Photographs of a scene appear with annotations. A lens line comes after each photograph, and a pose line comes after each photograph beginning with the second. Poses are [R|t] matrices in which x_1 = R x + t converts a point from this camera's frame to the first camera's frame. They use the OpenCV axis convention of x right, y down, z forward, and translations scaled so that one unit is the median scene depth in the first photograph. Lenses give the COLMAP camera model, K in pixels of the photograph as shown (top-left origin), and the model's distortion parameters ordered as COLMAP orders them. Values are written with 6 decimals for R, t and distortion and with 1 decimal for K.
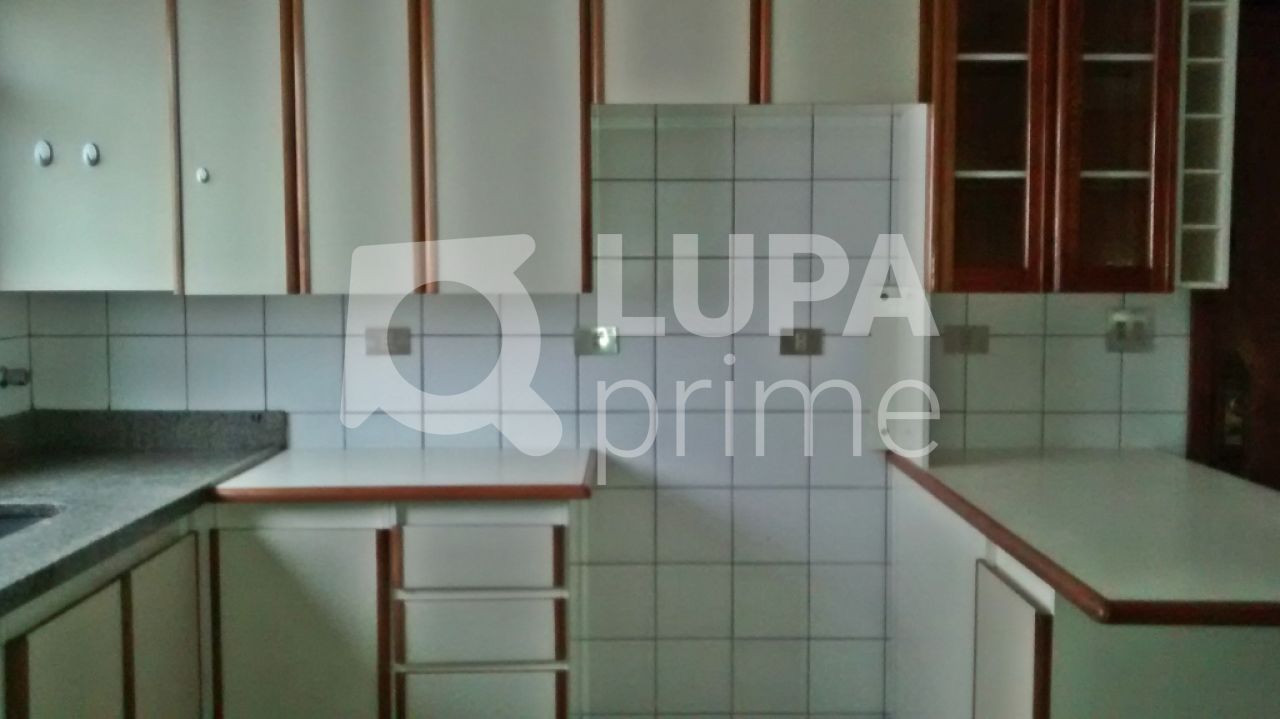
lens RADIAL K [[1194.0, 0, 640.0], [0, 1194.0, 359.5], [0, 0, 1]] dist [0.000737, -0.003206]
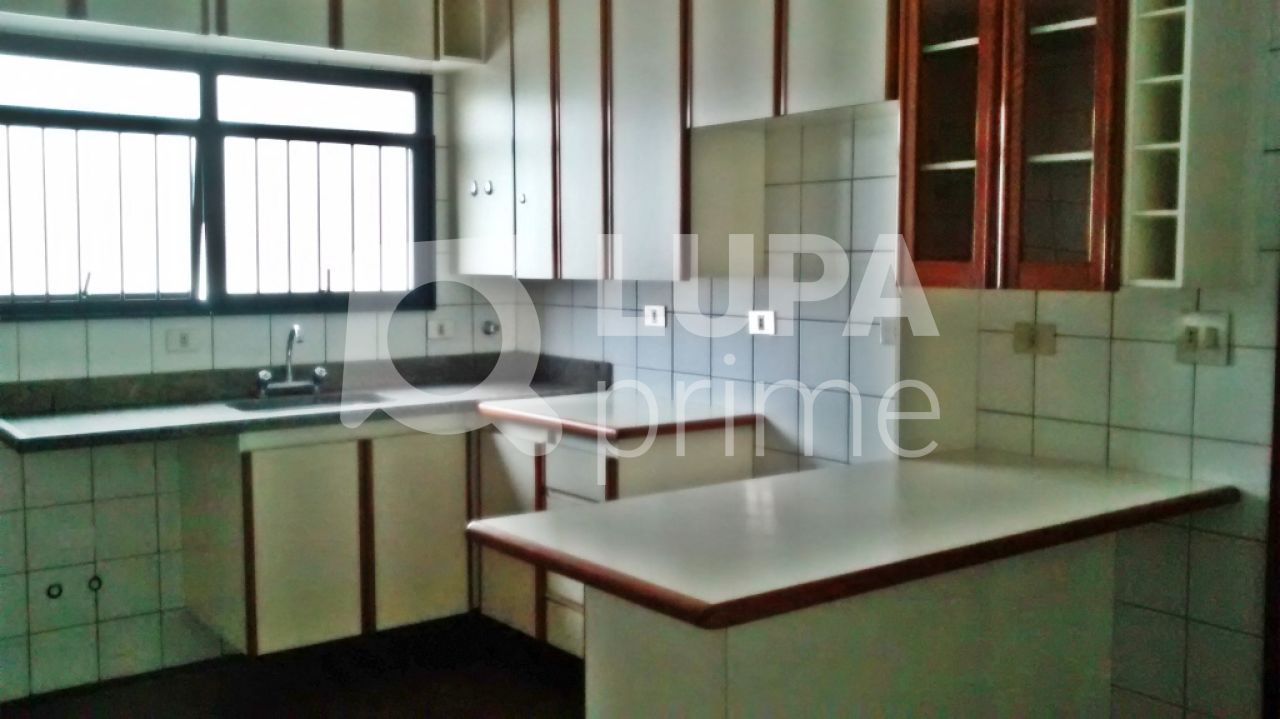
lens RADIAL K [[1194.0, 0, 640.0], [0, 1194.0, 359.5], [0, 0, 1]] dist [0.000737, -0.003206]
pose [[0.601888, 0.068319, -0.795653, 0.923864], [-0.051875, 0.997574, 0.046415, -0.030408], [0.796894, 0.013338, 0.603972, 0.212284]]
